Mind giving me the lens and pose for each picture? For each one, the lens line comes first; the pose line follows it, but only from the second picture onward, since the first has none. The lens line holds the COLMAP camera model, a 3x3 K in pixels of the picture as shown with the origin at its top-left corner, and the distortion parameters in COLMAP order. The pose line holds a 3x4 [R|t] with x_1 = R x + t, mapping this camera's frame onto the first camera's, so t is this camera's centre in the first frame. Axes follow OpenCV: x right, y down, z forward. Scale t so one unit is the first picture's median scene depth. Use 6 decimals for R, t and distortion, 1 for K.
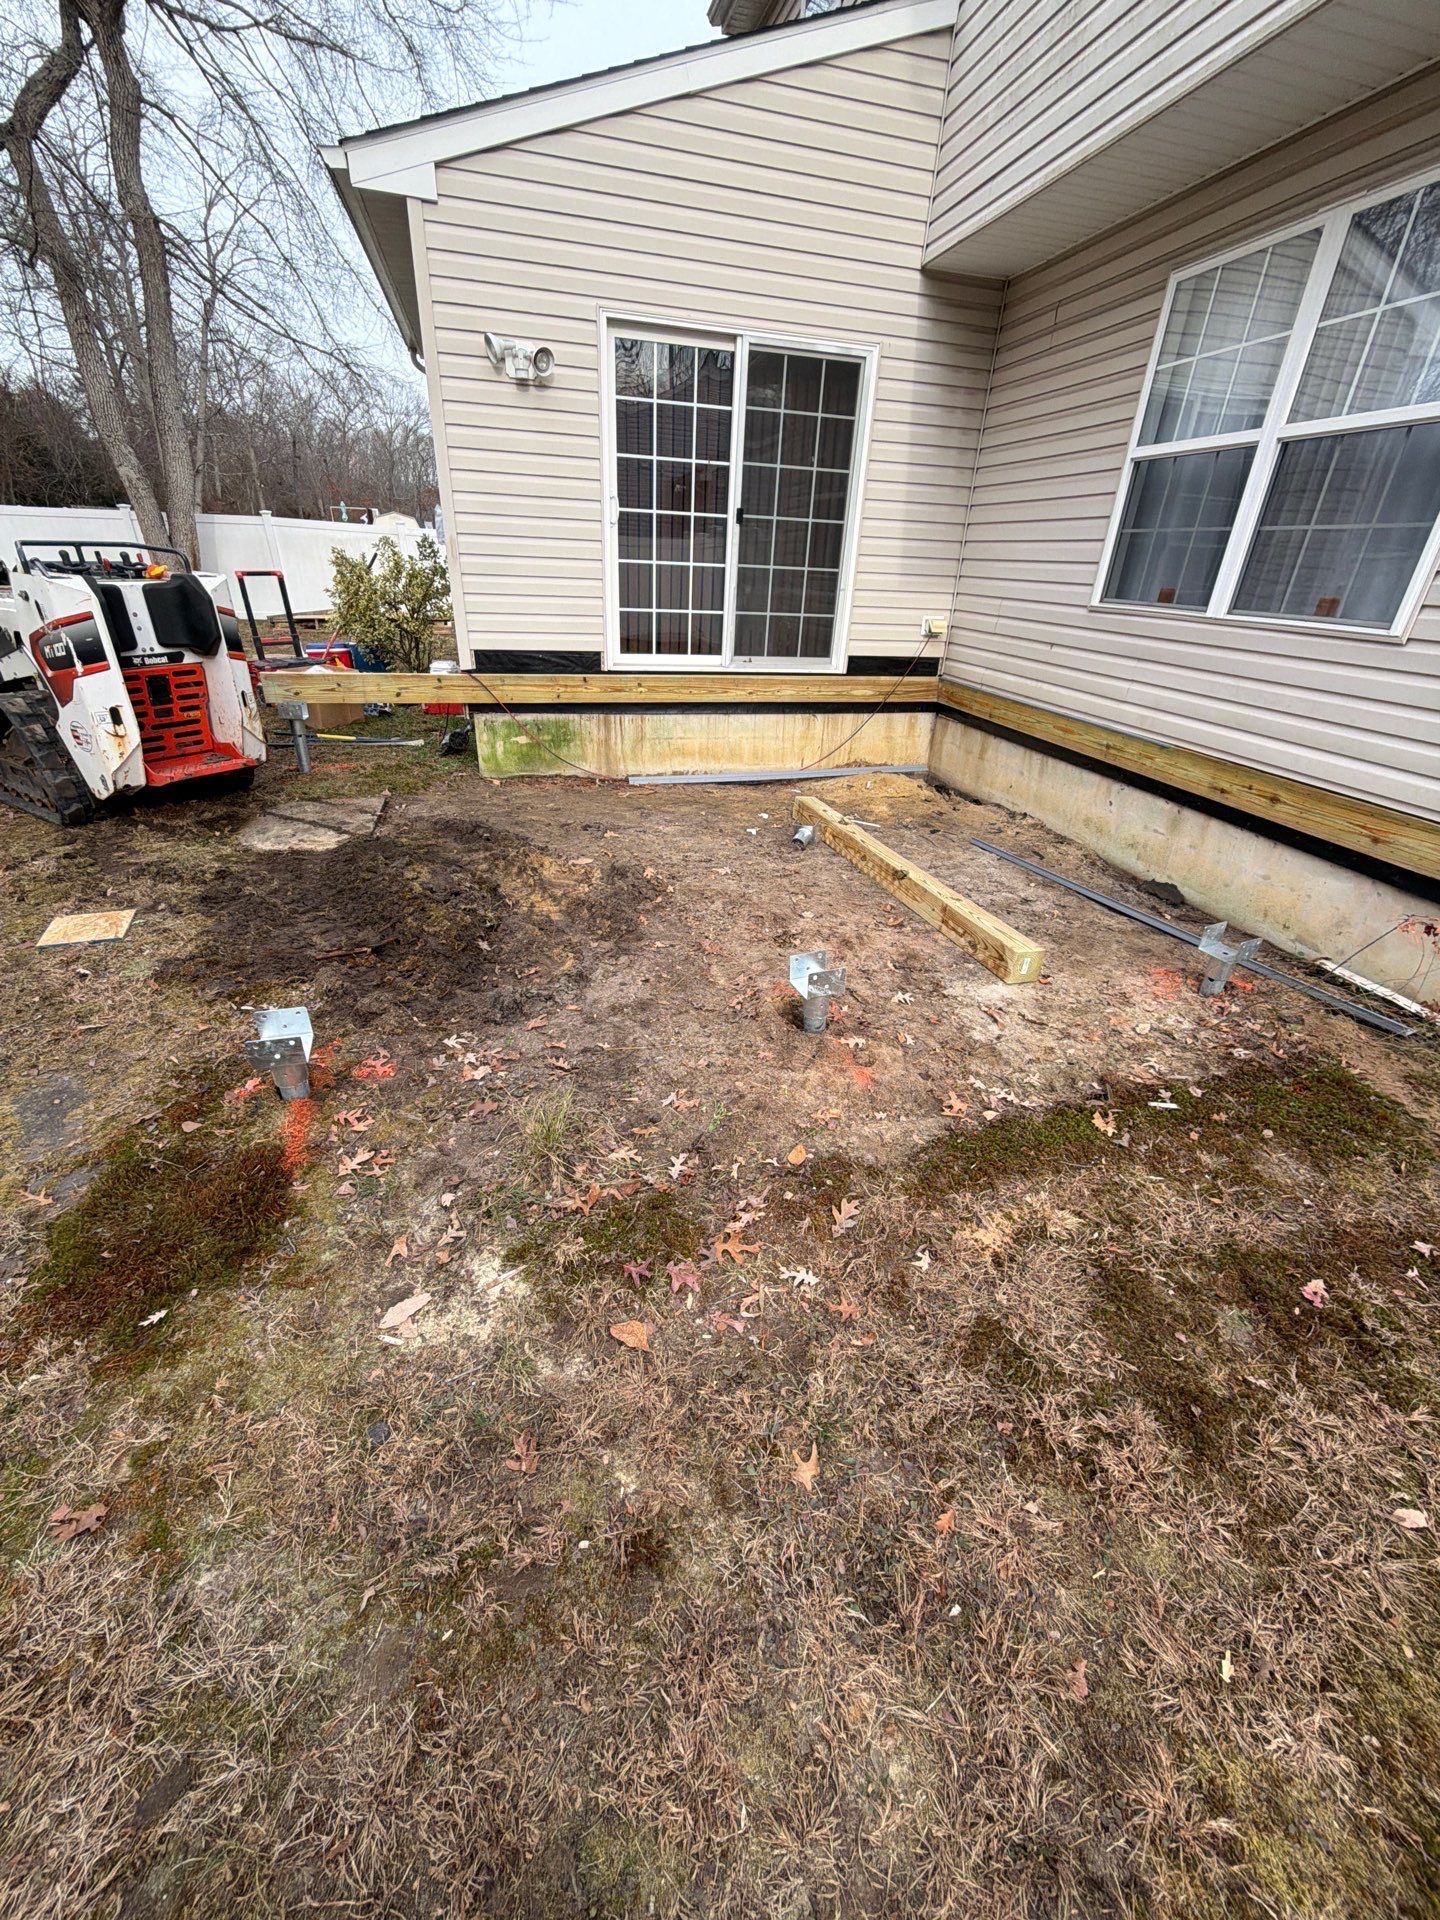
lens RADIAL K [[764.6, 0, 717.1], [0, 764.6, 961.5], [0, 0, 1]] dist [-0.000734, 0.000358]
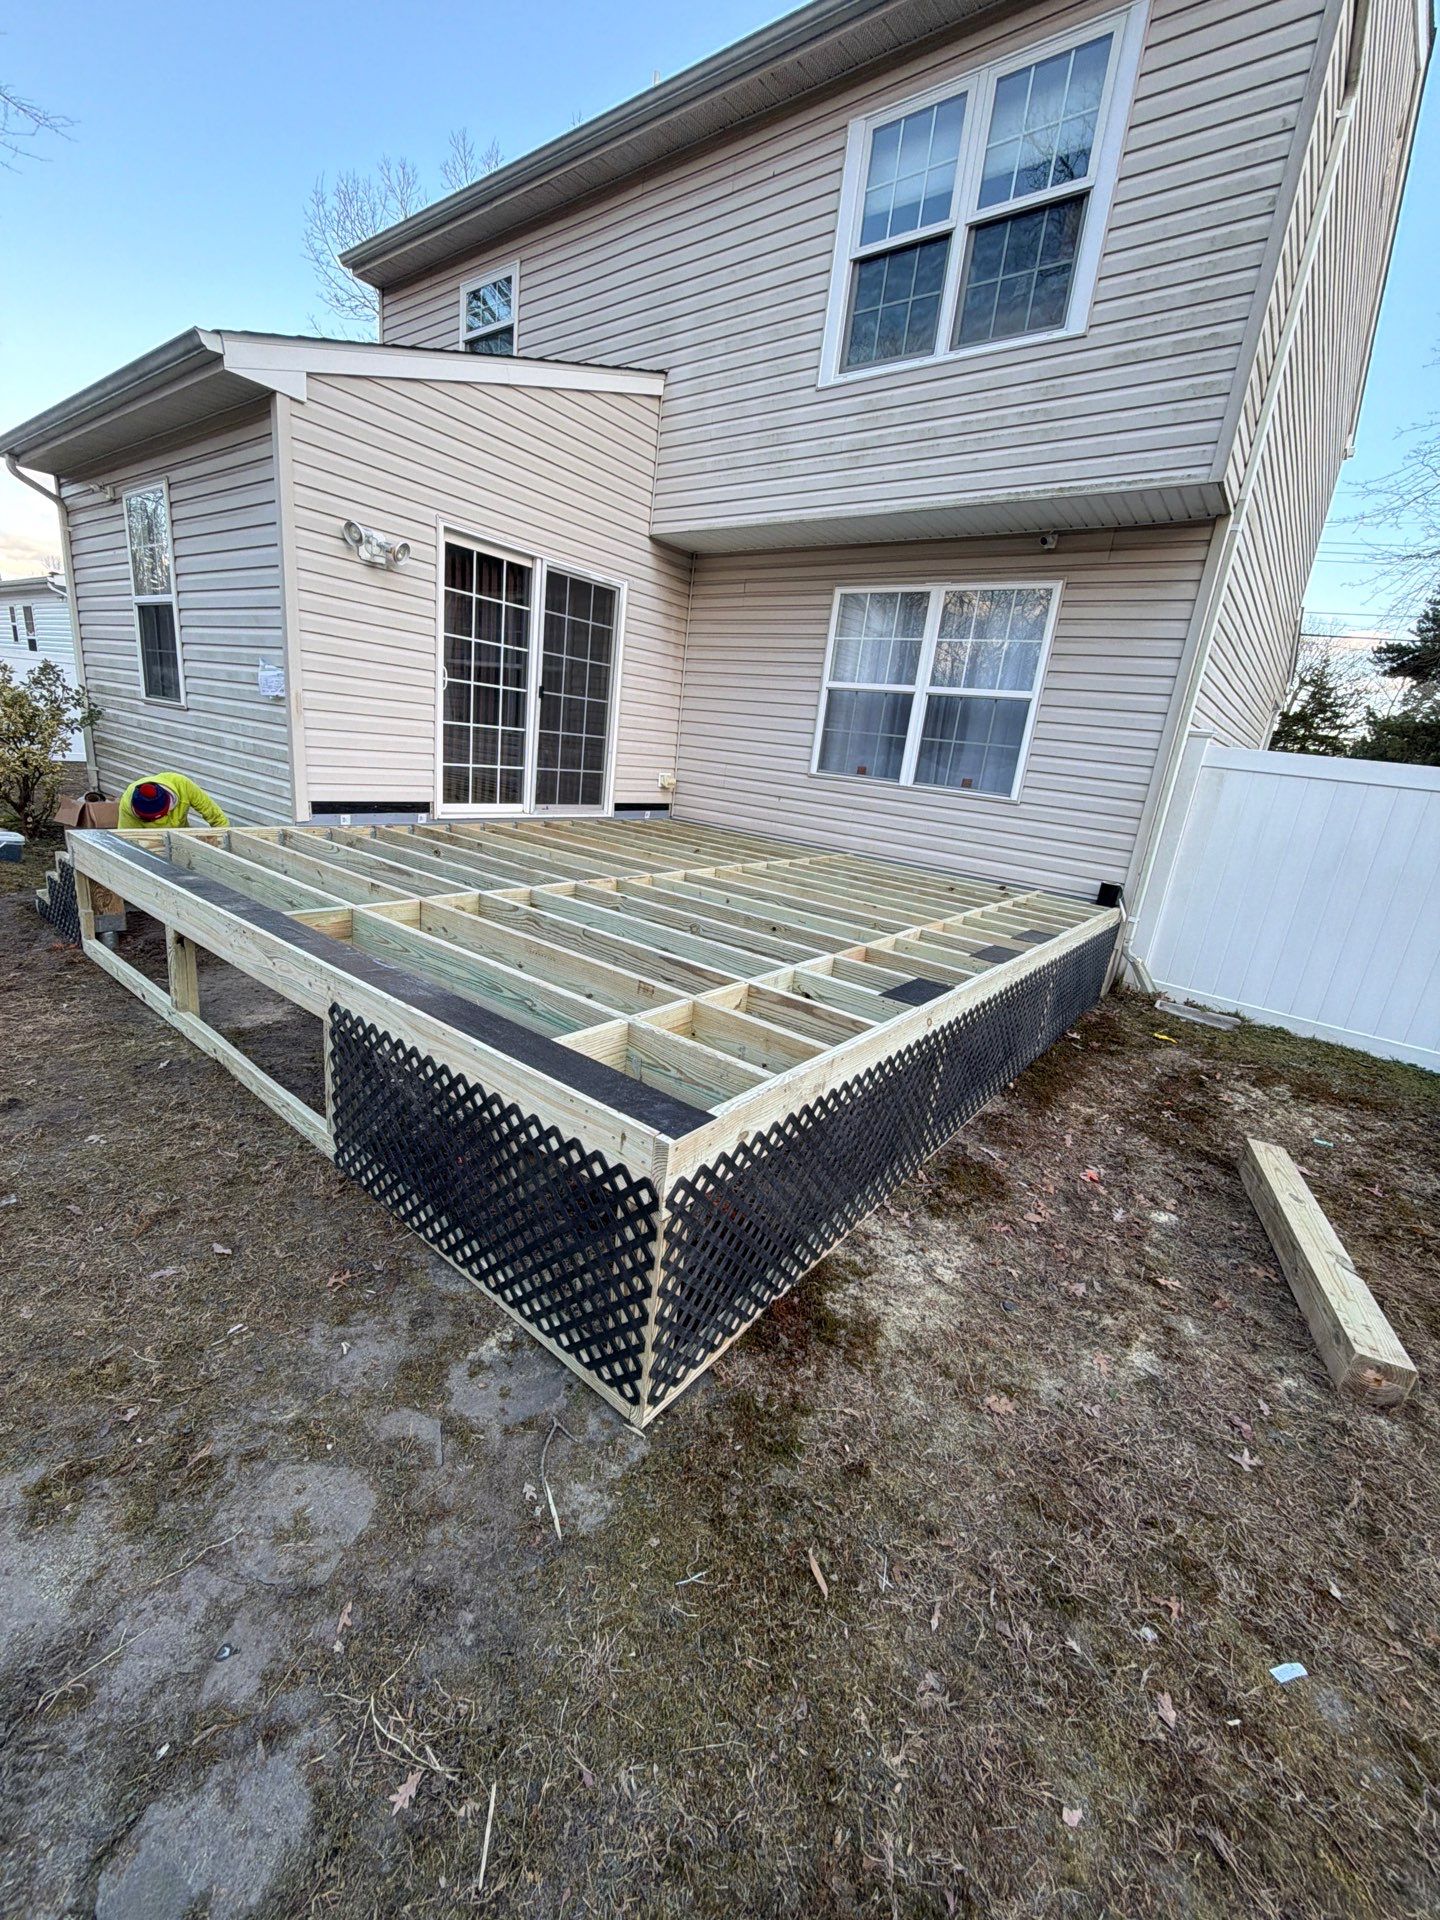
lens RADIAL K [[764.6, 0, 717.1], [0, 764.6, 961.5], [0, 0, 1]] dist [-0.000734, 0.000358]
pose [[0.793385, -0.128962, 0.594903, -0.546081], [0.218827, 0.972392, -0.081042, -0.024867], [-0.568028, 0.194478, 0.799702, -0.019047]]
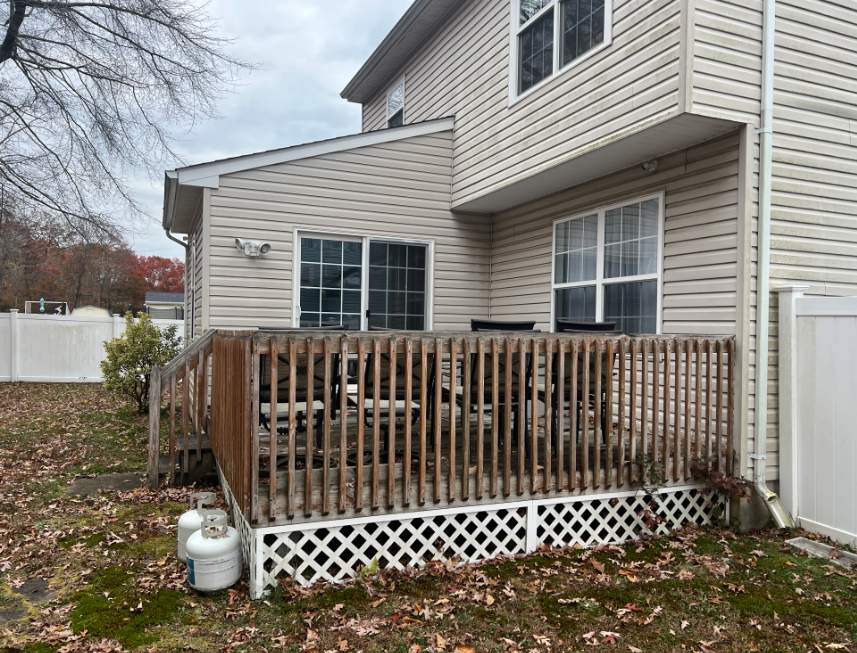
lens RADIAL K [[663.2, 0, 451.7], [0, 663.2, 342.0], [0, 0, 1]] dist [0.014643, 0.002429]
pose [[0.986952, -0.027194, 0.158703, -0.028059], [0.095673, 0.891819, -0.442161, 0.218901], [-0.129510, 0.451575, 0.882784, -0.437914]]
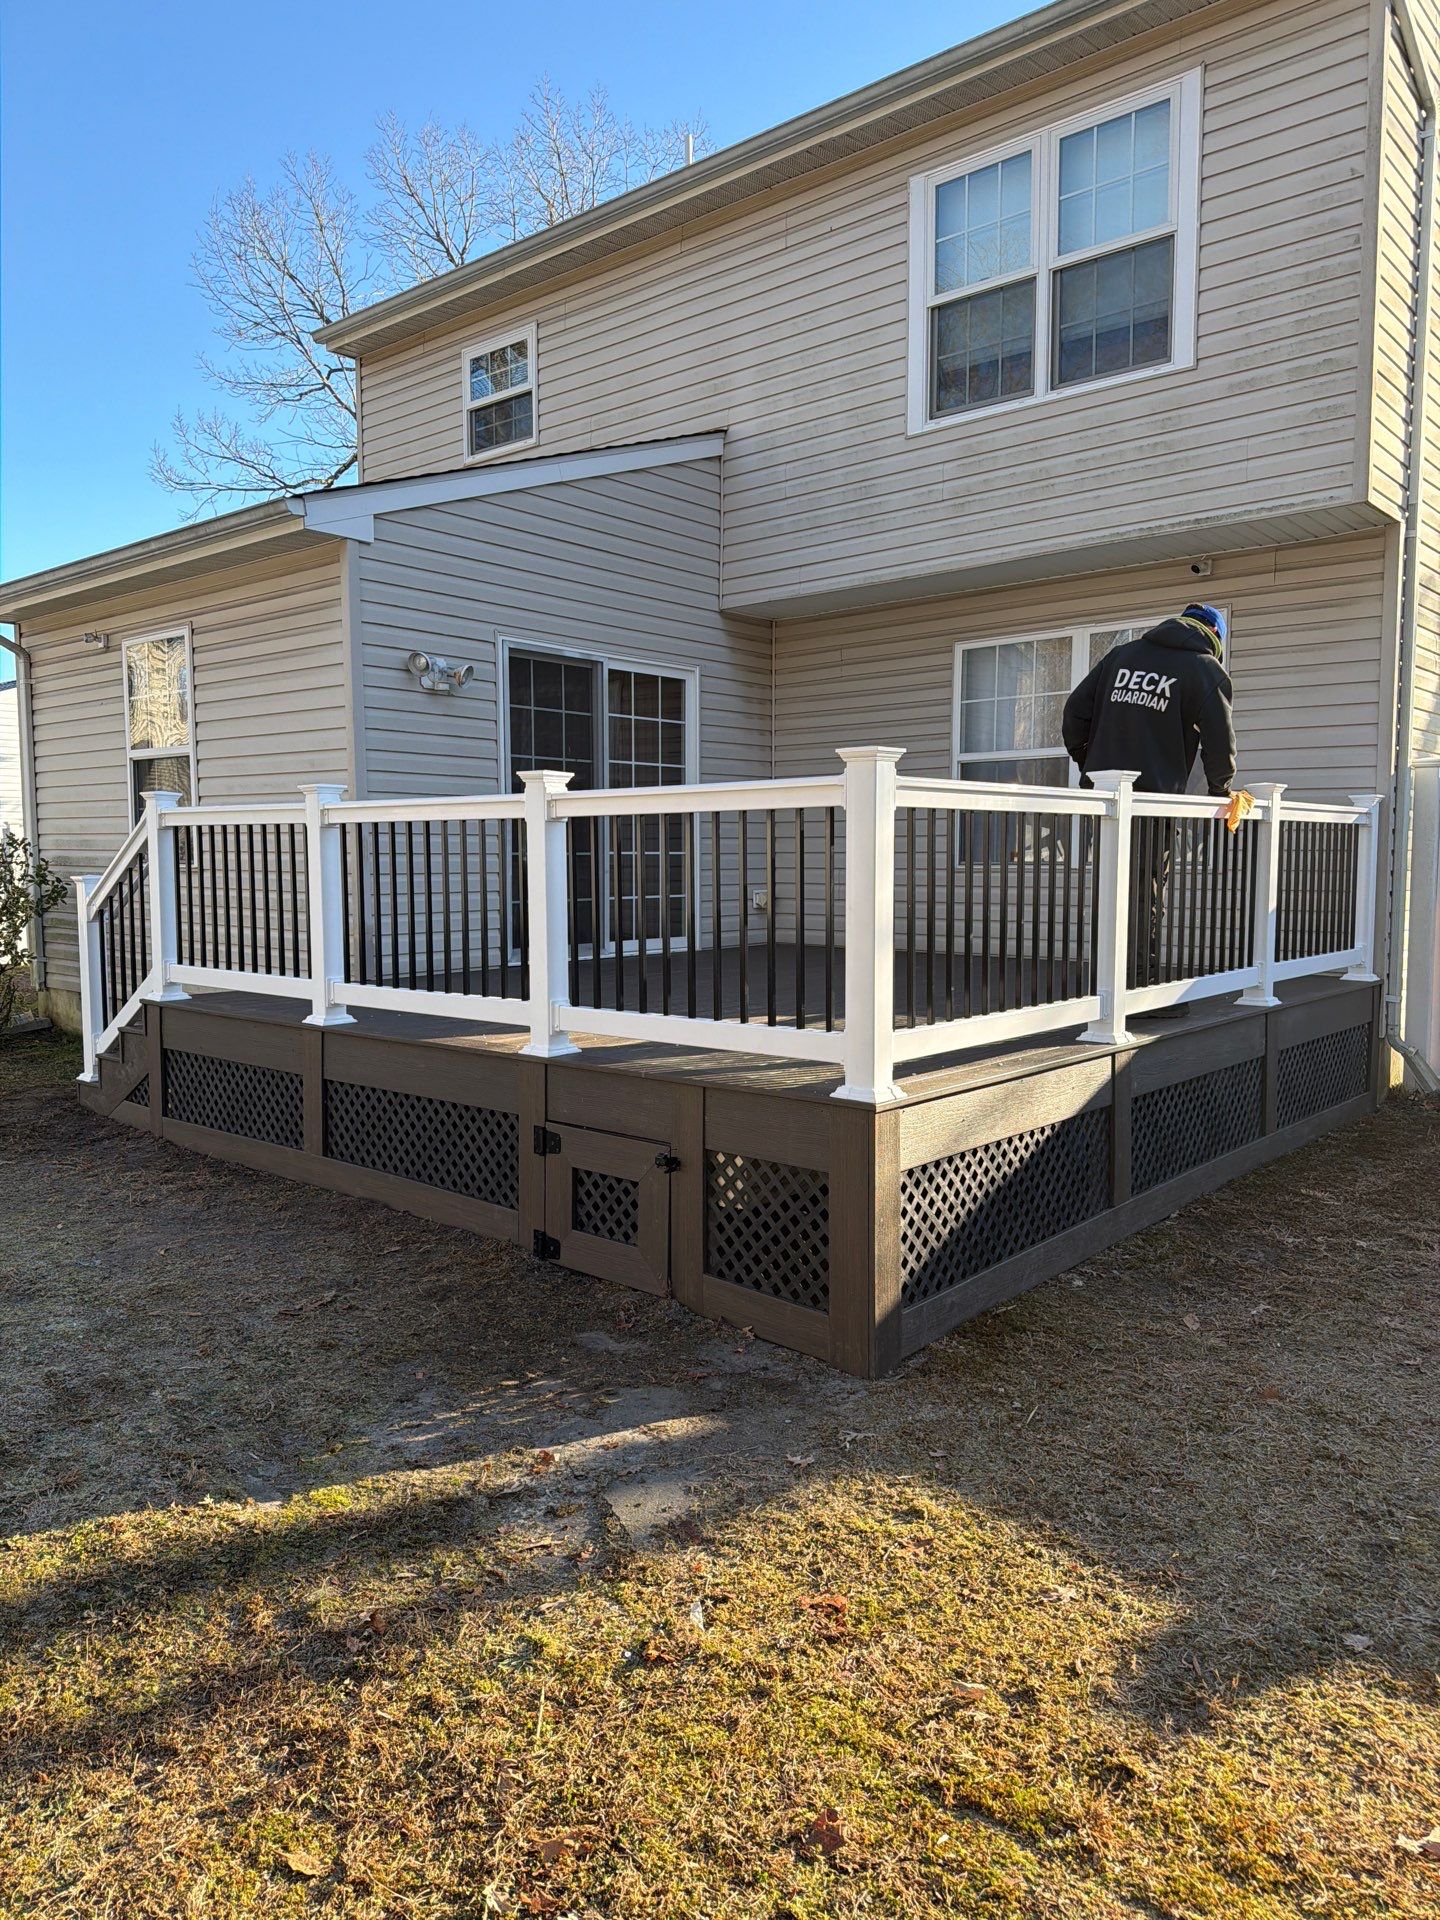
lens RADIAL K [[1341.1, 0, 715.3], [0, 1341.1, 974.7], [0, 0, 1]] dist [0.098918, -0.136750]
pose [[0.827062, -0.094100, 0.554178, -0.883377], [0.295097, 0.911789, -0.285583, 0.148217], [-0.478420, 0.399732, 0.781875, -0.337116]]
